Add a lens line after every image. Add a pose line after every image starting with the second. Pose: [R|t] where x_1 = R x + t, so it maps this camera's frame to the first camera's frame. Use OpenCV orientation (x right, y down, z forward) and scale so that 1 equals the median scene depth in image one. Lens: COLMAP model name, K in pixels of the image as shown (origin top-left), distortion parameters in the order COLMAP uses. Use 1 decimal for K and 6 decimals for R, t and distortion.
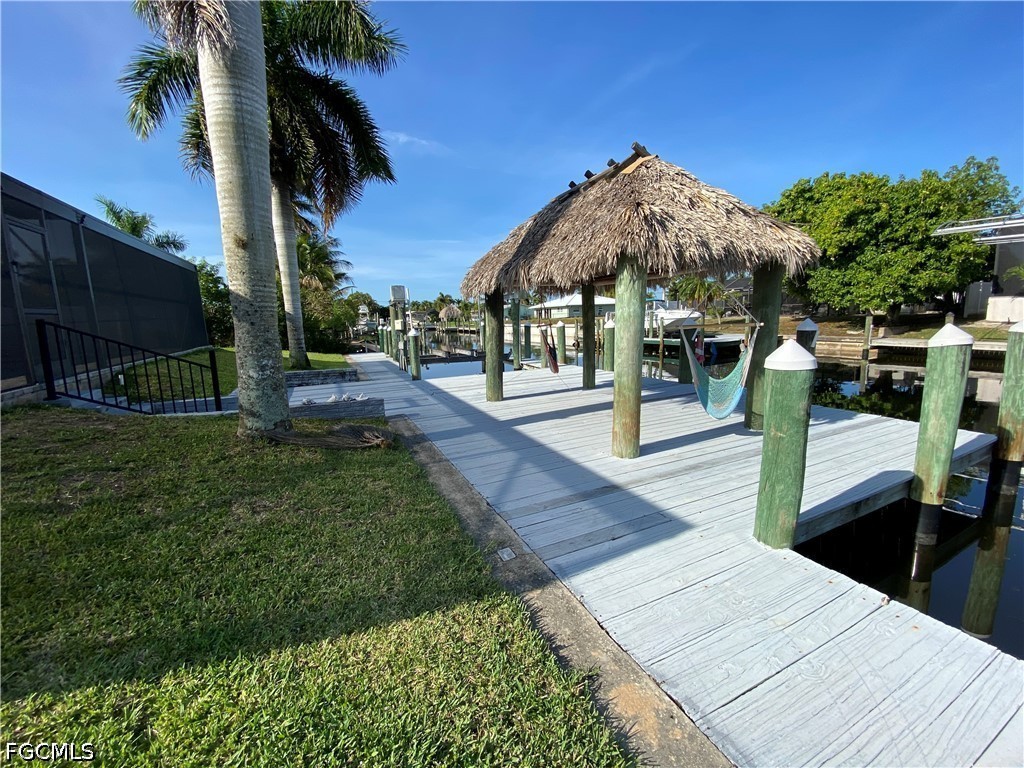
lens RADIAL K [[413.0, 0, 509.3], [0, 413.0, 383.2], [0, 0, 1]] dist [0.010971, -0.015717]
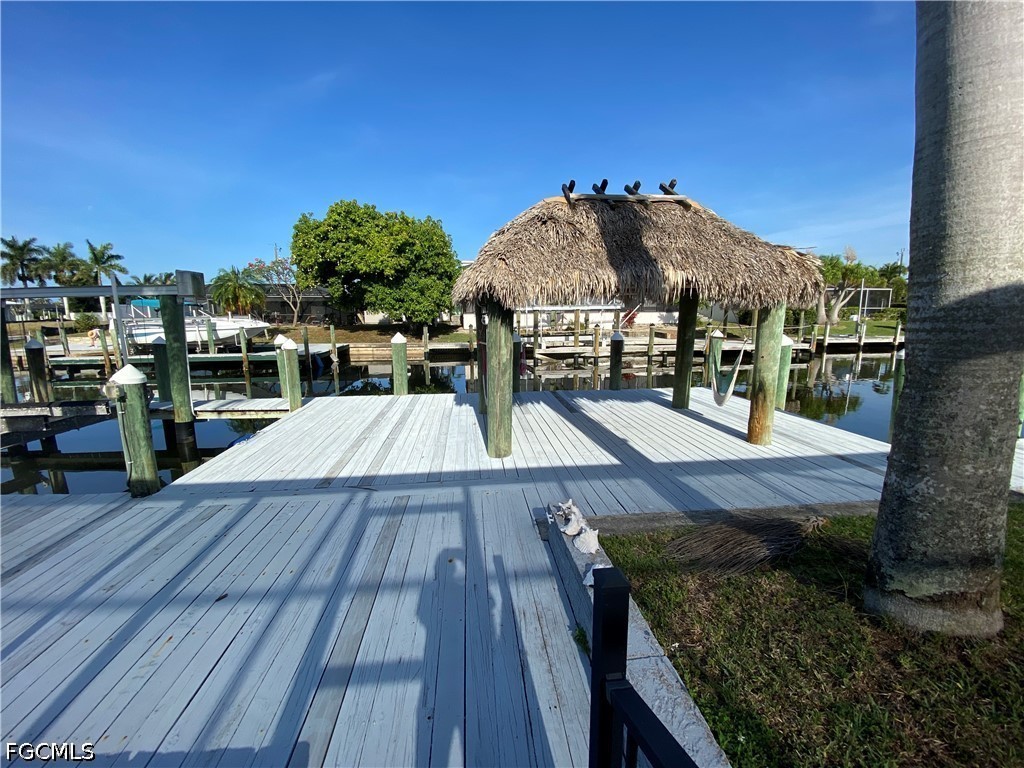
lens RADIAL K [[413.0, 0, 511.0], [0, 413.0, 383.5], [0, 0, 1]] dist [0.010971, -0.015717]
pose [[0.291319, -0.130902, 0.947627, -0.927736], [0.144521, 0.985246, 0.091670, -0.191591], [-0.945646, 0.110247, 0.305939, 1.073729]]
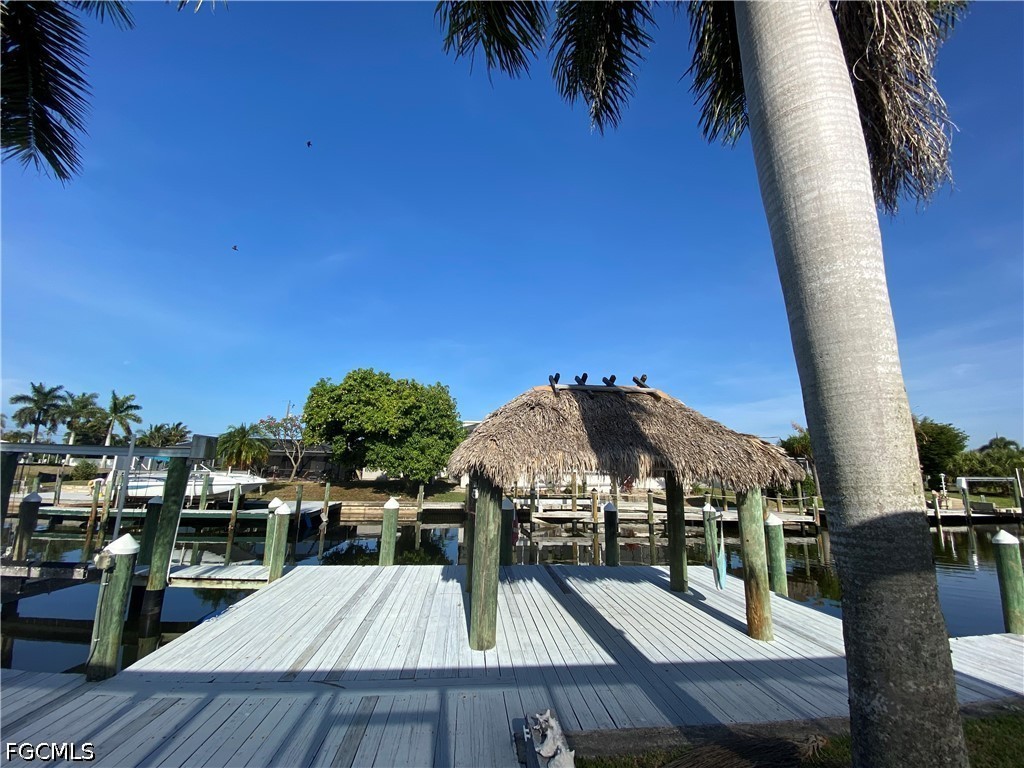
lens RADIAL K [[413.0, 0, 512.1], [0, 413.0, 381.0], [0, 0, 1]] dist [0.010971, -0.015717]
pose [[0.287904, 0.238702, 0.927433, -0.995507], [0.117037, 0.952408, -0.281462, -0.230172], [-0.950481, 0.189578, 0.246265, 1.020004]]
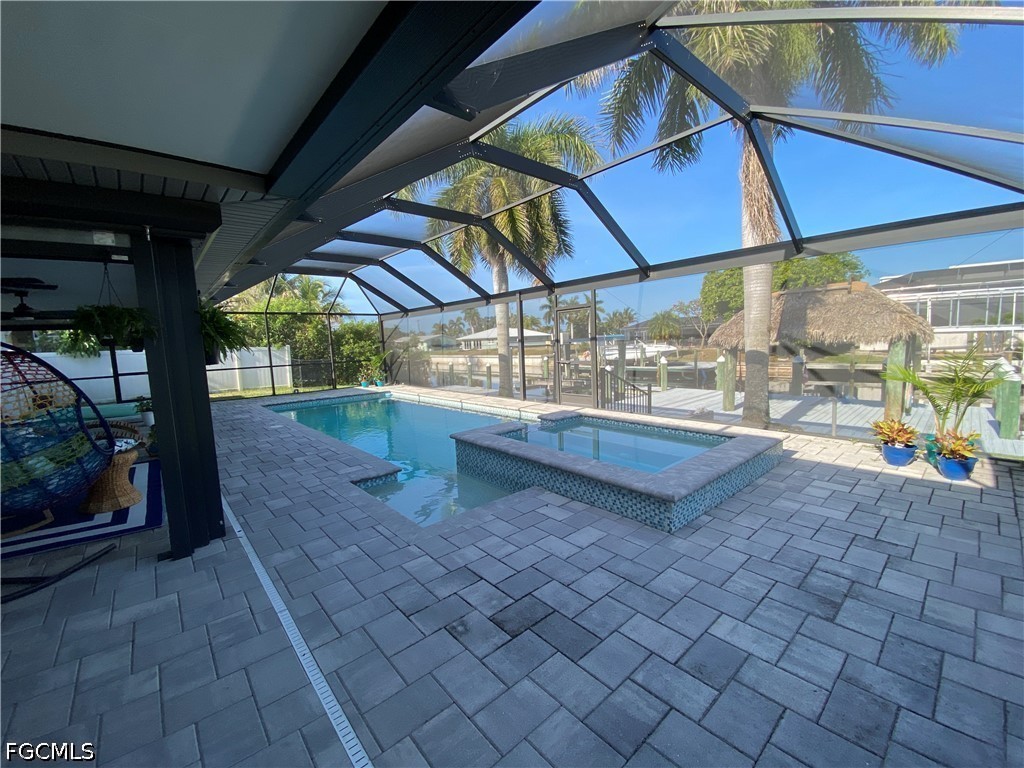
lens RADIAL K [[413.0, 0, 505.1], [0, 413.0, 387.1], [0, 0, 1]] dist [0.010971, -0.015717]
pose [[0.953112, -0.035319, 0.300551, -1.793568], [0.052957, 0.997307, -0.050742, -0.020254], [-0.297949, 0.064279, 0.952415, -0.272897]]
